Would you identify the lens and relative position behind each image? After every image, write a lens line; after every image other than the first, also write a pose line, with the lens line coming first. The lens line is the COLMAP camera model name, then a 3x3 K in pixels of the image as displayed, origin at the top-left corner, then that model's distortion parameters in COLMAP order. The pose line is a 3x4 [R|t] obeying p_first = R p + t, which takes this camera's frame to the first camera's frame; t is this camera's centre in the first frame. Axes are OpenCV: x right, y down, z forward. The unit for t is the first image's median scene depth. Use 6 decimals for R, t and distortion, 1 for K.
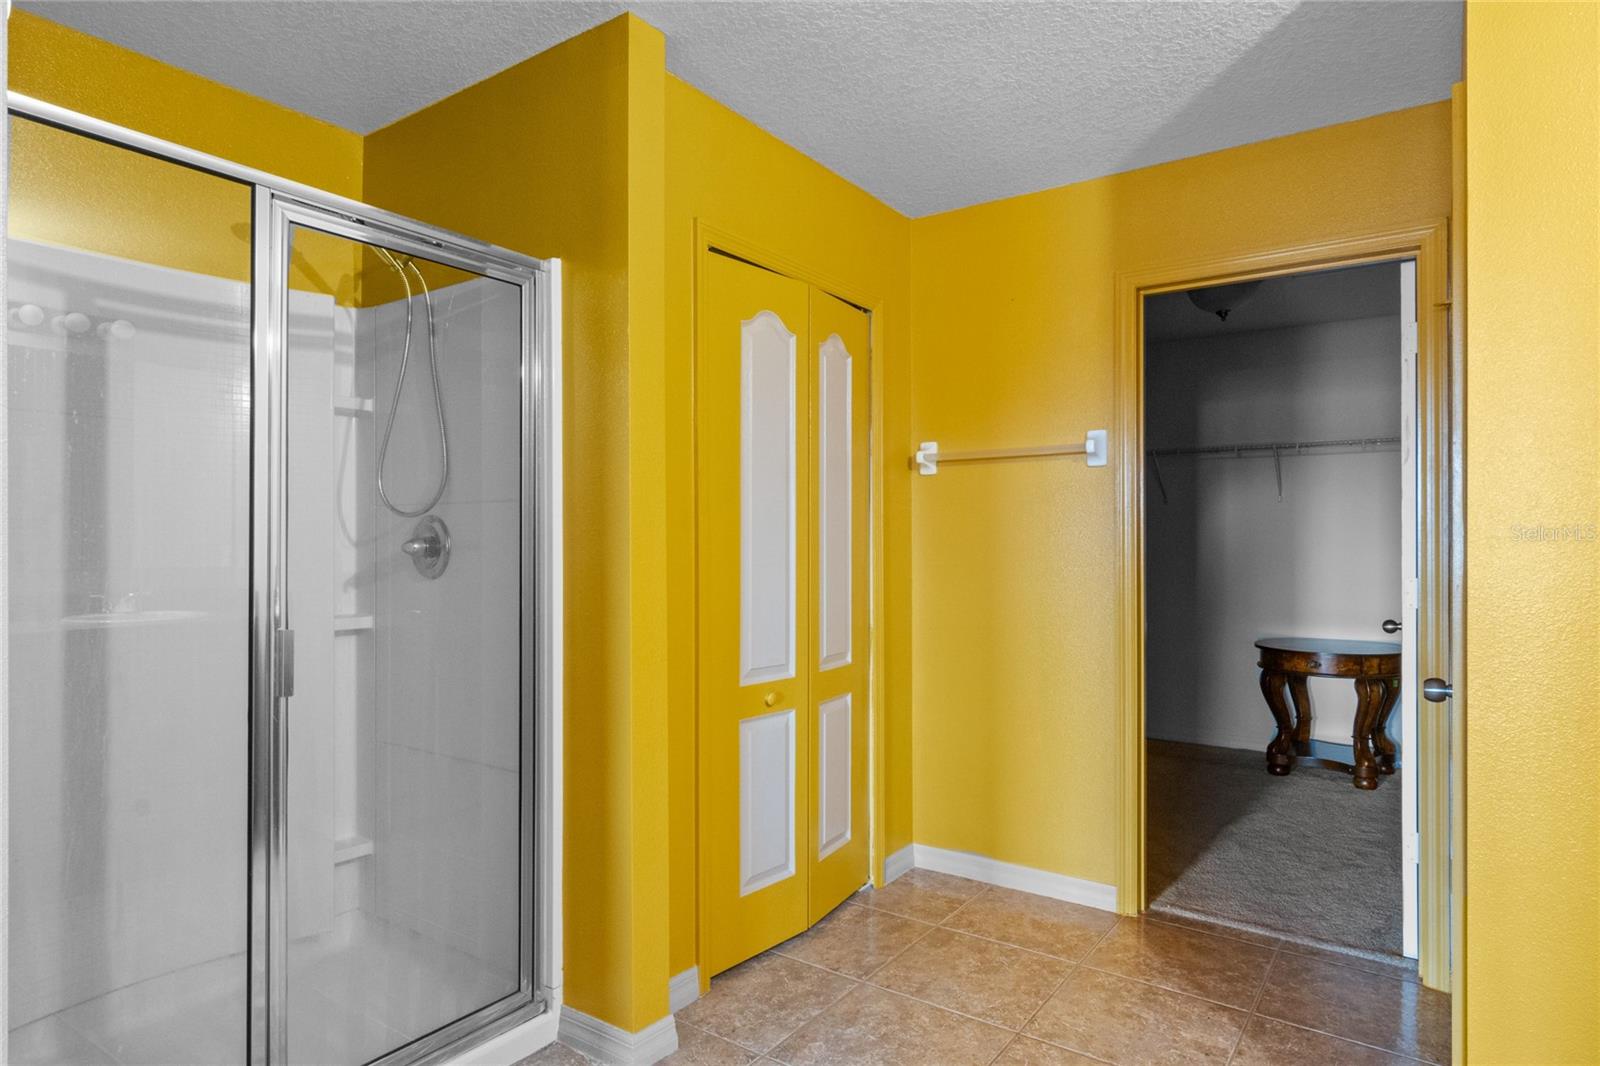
lens RADIAL K [[917.1, 0, 795.6], [0, 917.1, 544.5], [0, 0, 1]] dist [0.005013, 0.003364]
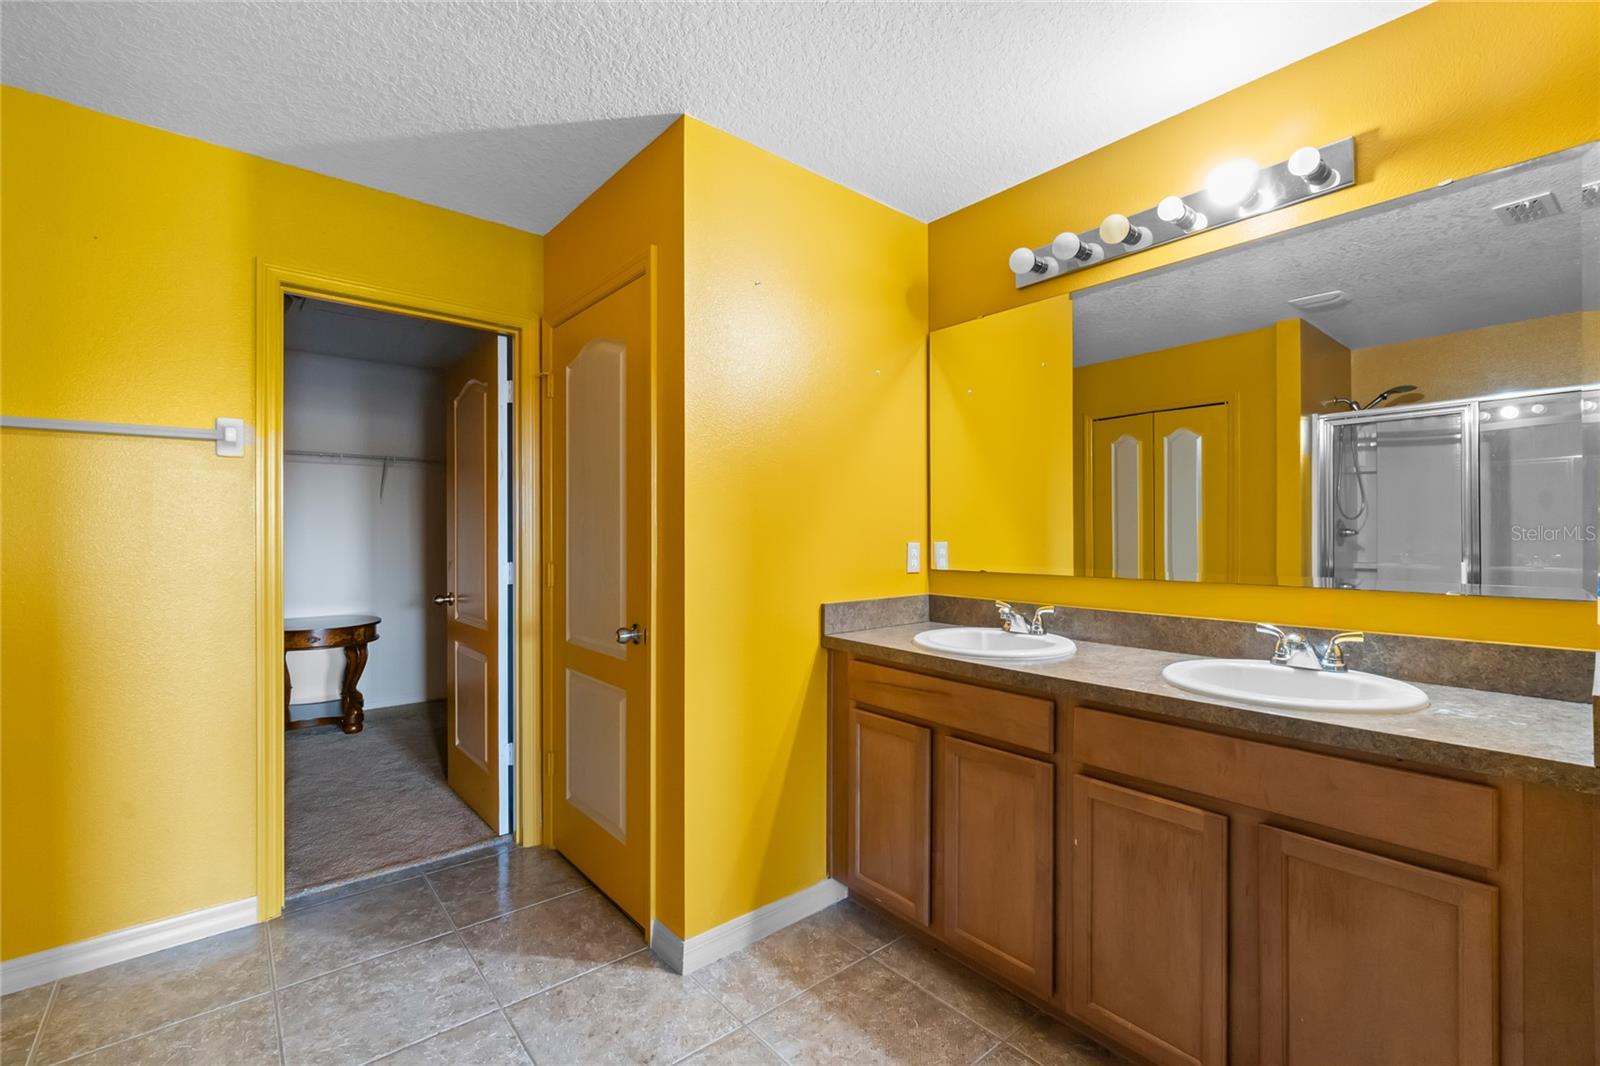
lens RADIAL K [[688.3, 0, 794.0], [0, 688.3, 533.6], [0, 0, 1]] dist [-0.001181, 0.000494]
pose [[0.257605, 0.000777, 0.966250, -0.212598], [0.002973, 0.999994, -0.001597, -0.004346], [-0.966246, 0.003284, 0.257601, 0.283173]]
